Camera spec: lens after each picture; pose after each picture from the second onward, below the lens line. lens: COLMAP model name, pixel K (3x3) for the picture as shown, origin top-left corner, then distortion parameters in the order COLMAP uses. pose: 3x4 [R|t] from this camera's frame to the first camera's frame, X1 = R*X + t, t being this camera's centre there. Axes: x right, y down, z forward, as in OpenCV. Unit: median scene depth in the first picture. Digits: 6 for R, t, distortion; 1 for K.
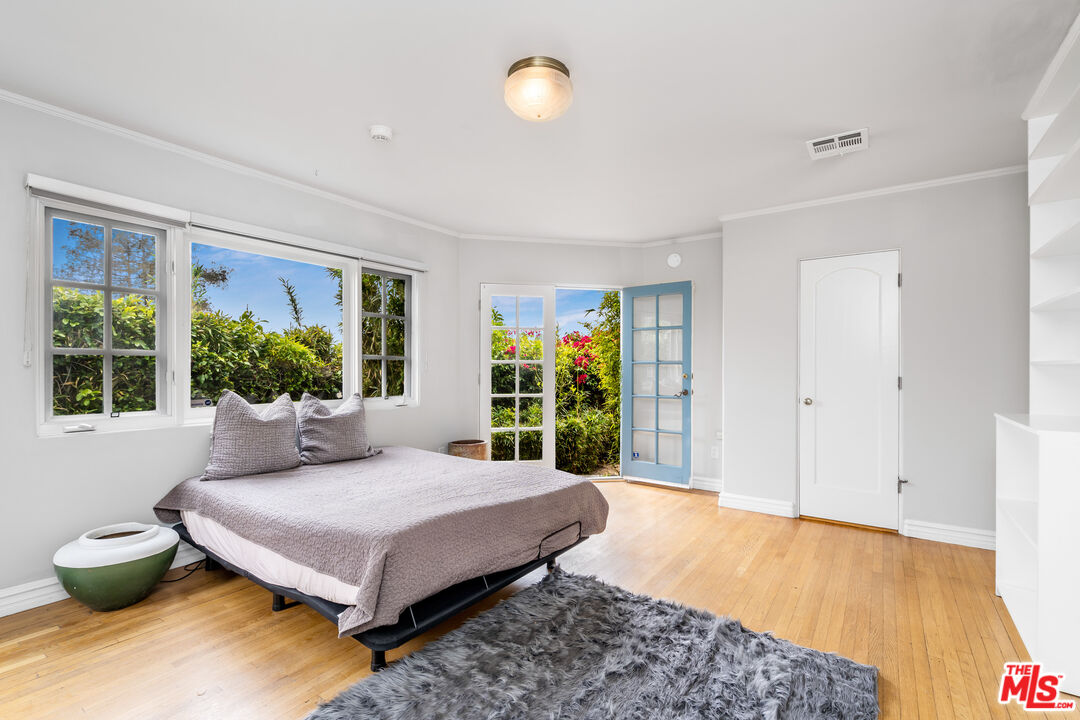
lens RADIAL K [[489.1, 0, 538.3], [0, 489.1, 368.8], [0, 0, 1]] dist [0.001382, 0.000540]
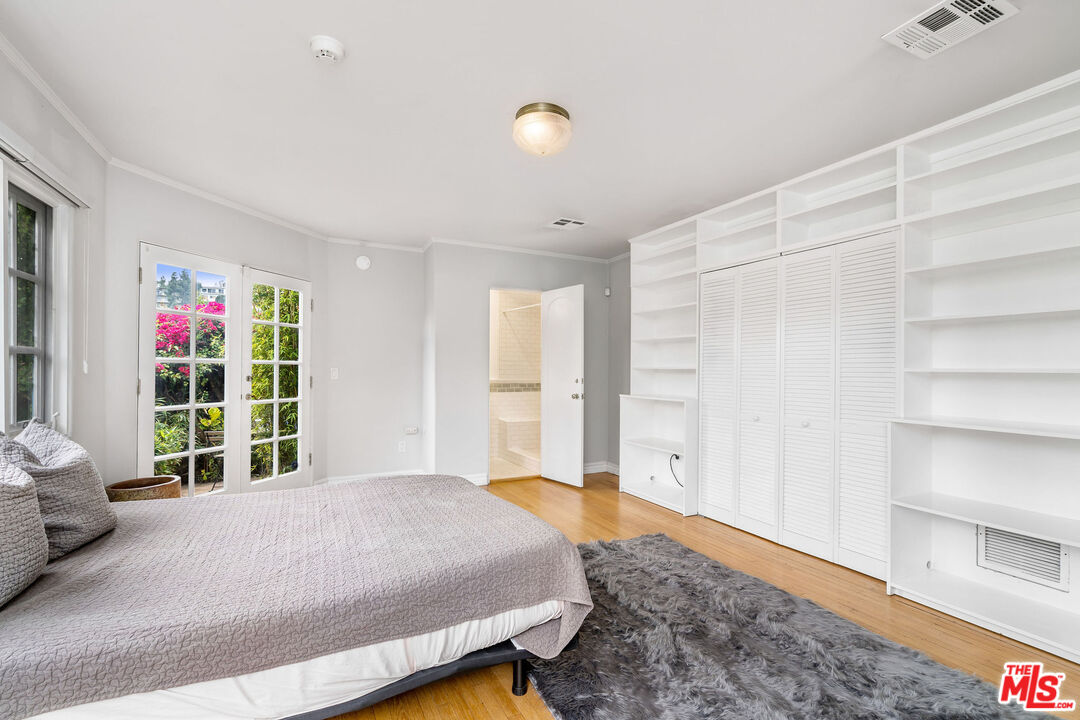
lens RADIAL K [[482.0, 0, 544.5], [0, 482.0, 364.6], [0, 0, 1]] dist [0.000275, 0.000159]
pose [[0.465085, 0.007532, 0.885234, -0.531579], [-0.004948, 0.999970, -0.005908, -0.006771], [-0.885252, -0.001632, 0.465108, 0.246103]]
